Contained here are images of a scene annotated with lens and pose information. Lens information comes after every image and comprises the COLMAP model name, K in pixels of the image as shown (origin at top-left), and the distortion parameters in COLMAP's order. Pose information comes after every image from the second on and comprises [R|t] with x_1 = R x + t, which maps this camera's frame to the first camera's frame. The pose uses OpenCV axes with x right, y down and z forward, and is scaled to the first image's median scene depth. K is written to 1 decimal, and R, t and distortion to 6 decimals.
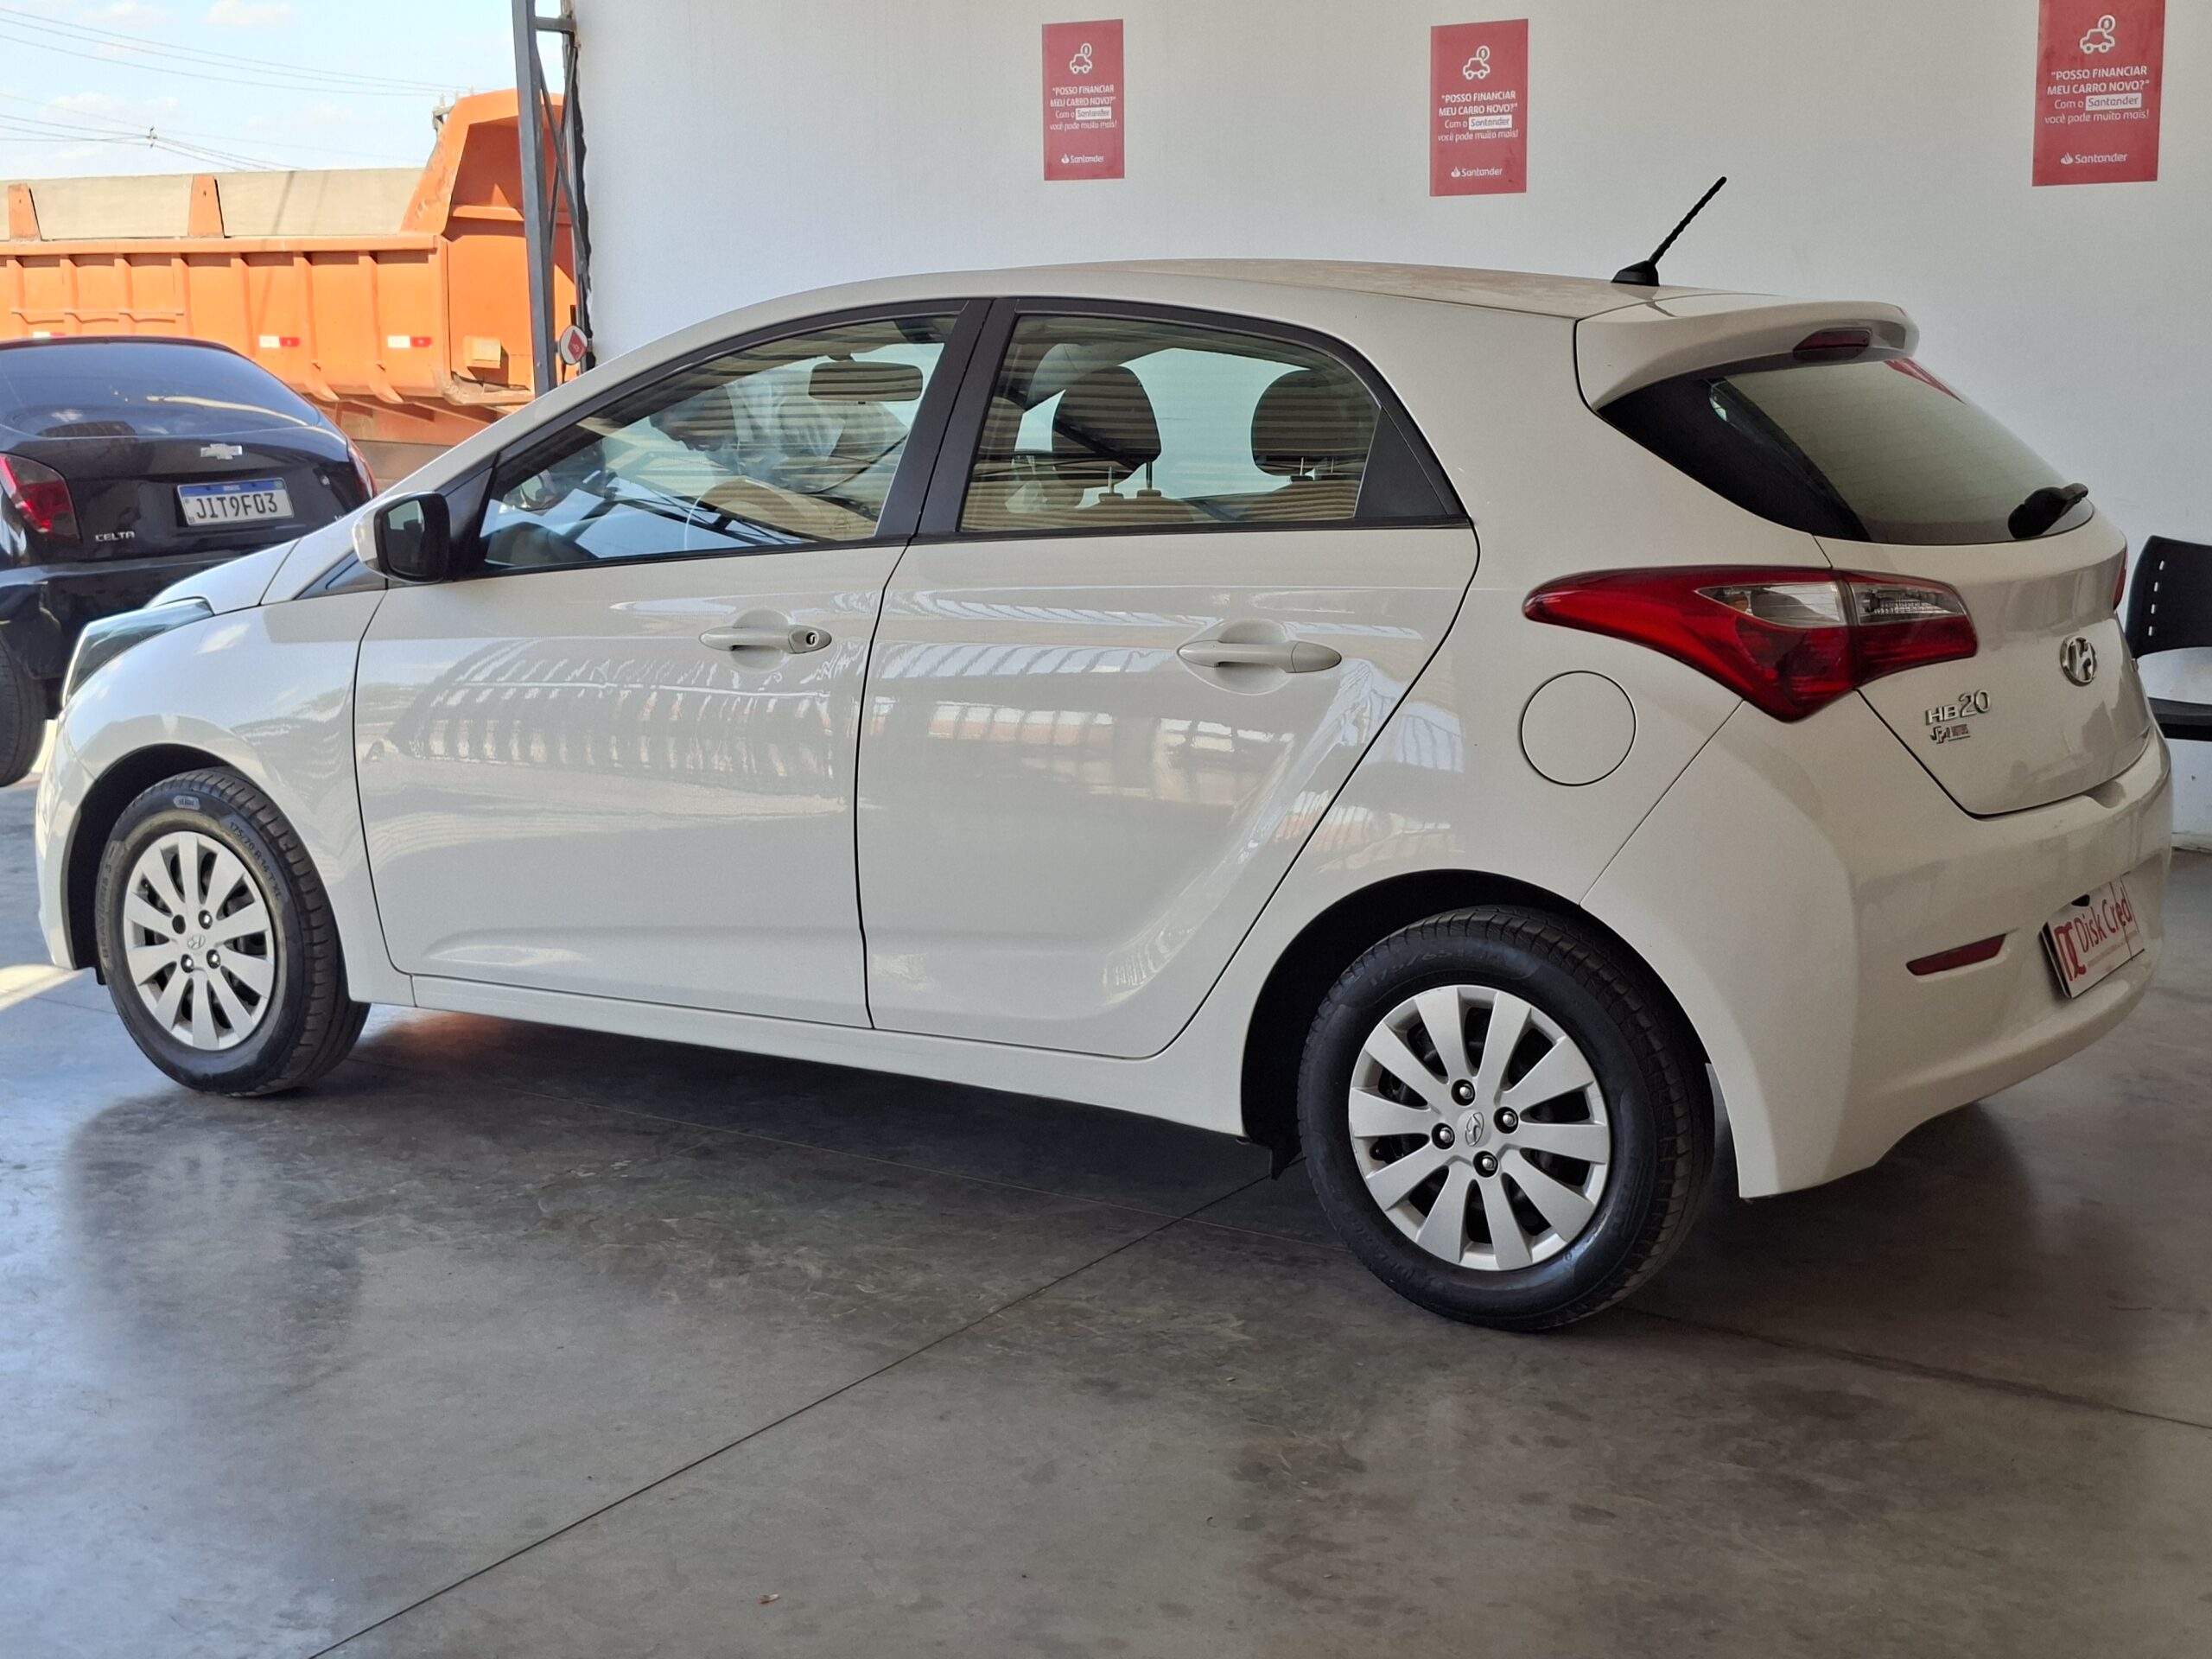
lens RADIAL K [[2925.7, 0, 1074.5], [0, 2925.7, 832.7], [0, 0, 1]] dist [0.135852, -0.168824]
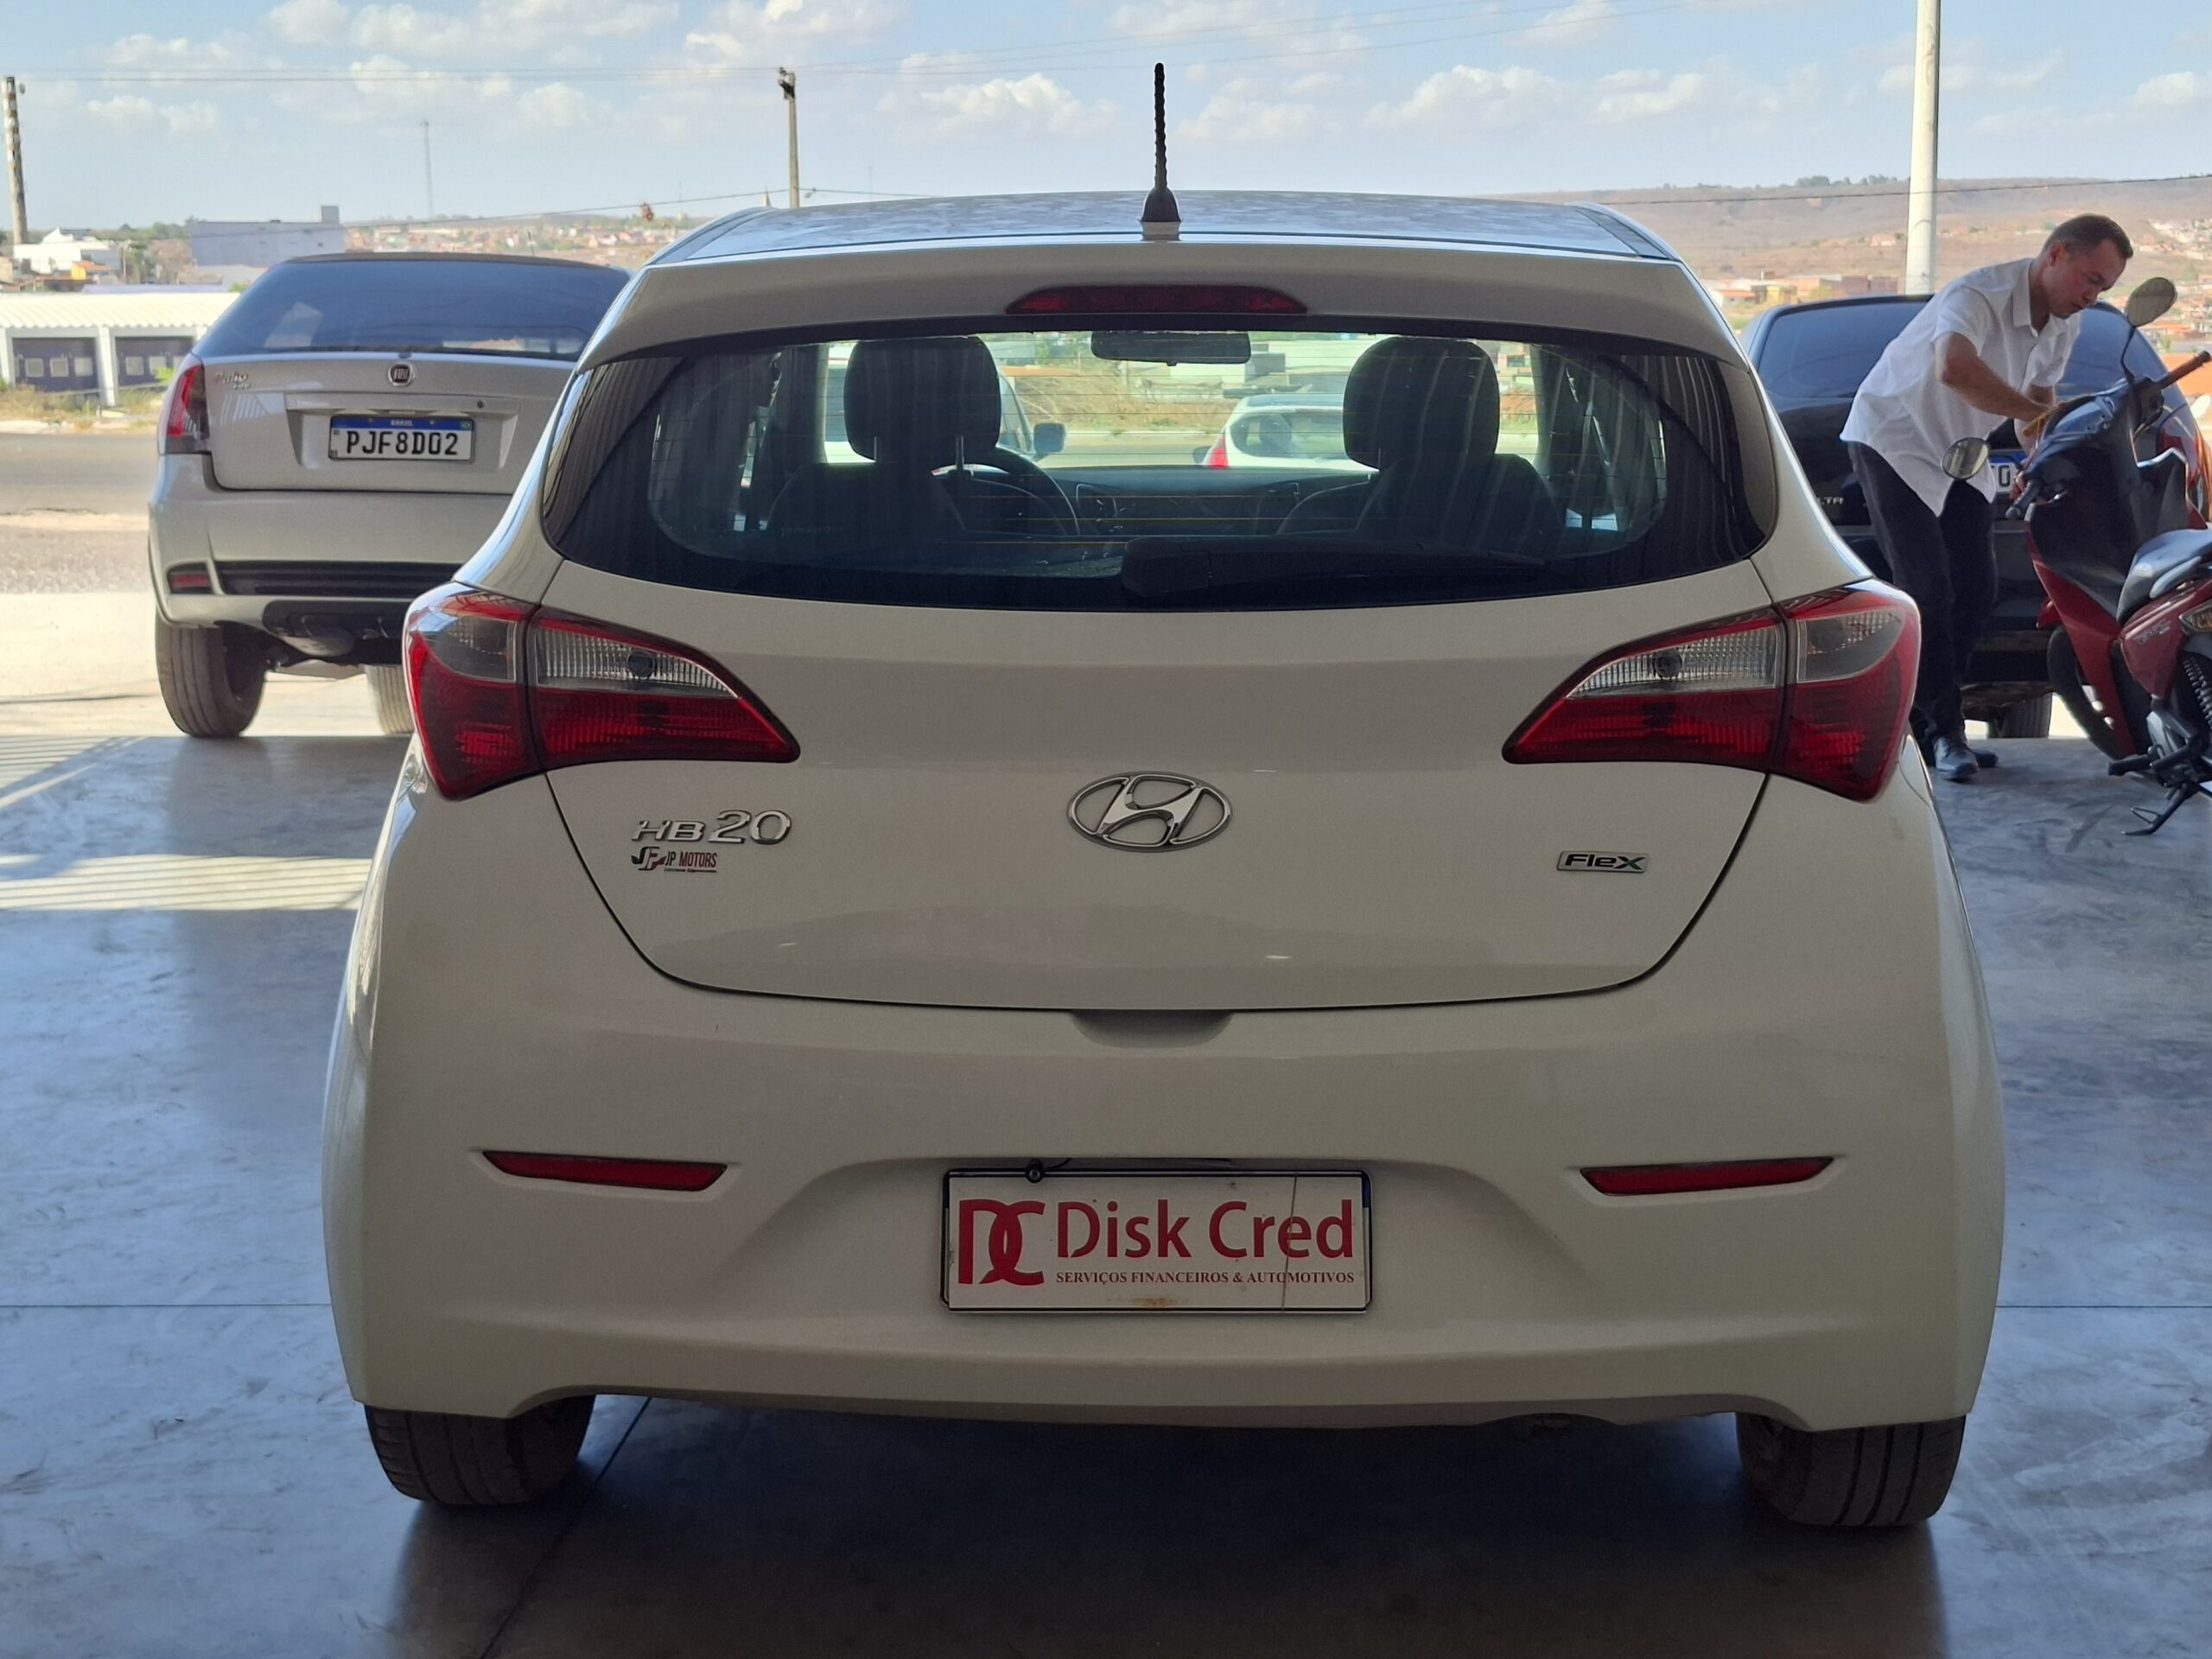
lens RADIAL K [[2925.7, 0, 1074.5], [0, 2925.7, 832.7], [0, 0, 1]] dist [0.135852, -0.168824]
pose [[0.542150, 0.156864, -0.825510, 0.788894], [-0.147311, 0.984949, 0.090414, -0.099934], [0.827268, 0.072589, 0.557098, 0.591544]]
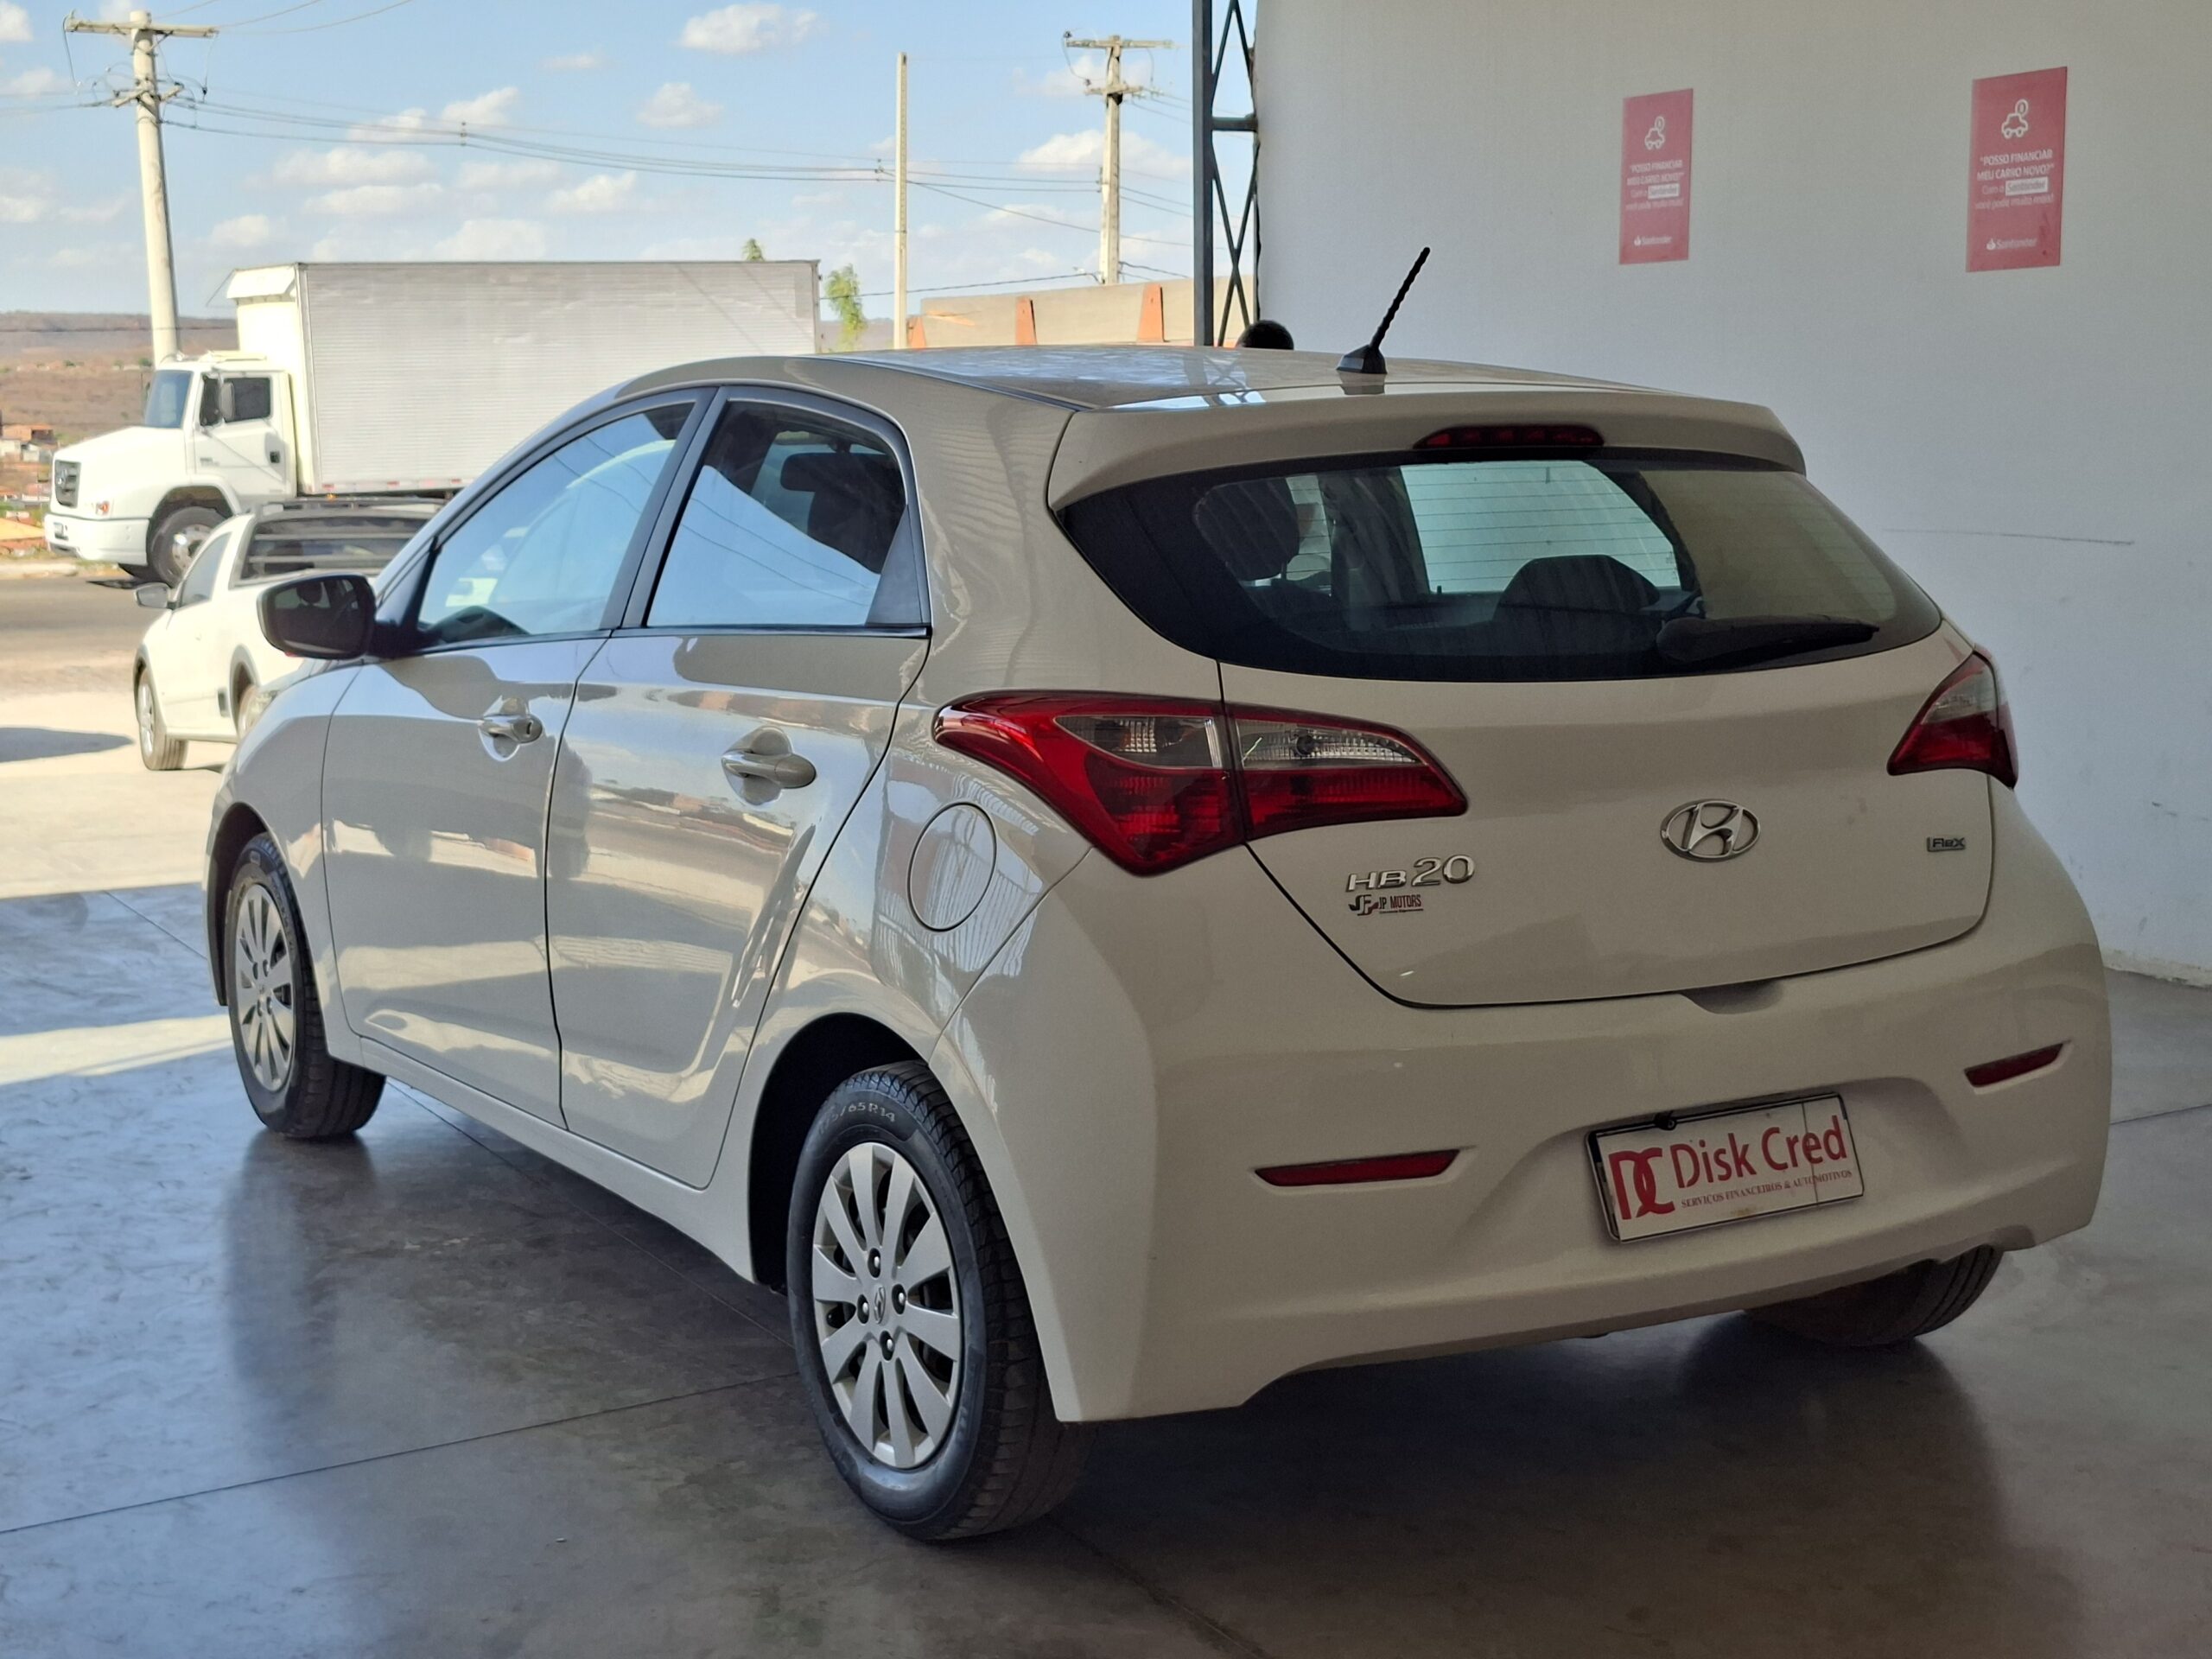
lens RADIAL K [[2925.7, 0, 1074.5], [0, 2925.7, 832.7], [0, 0, 1]] dist [0.135852, -0.168824]
pose [[0.906397, 0.062397, -0.417792, 0.482030], [-0.075724, 0.997010, -0.015379, -0.029174], [0.415584, 0.045576, 0.908412, 0.176017]]
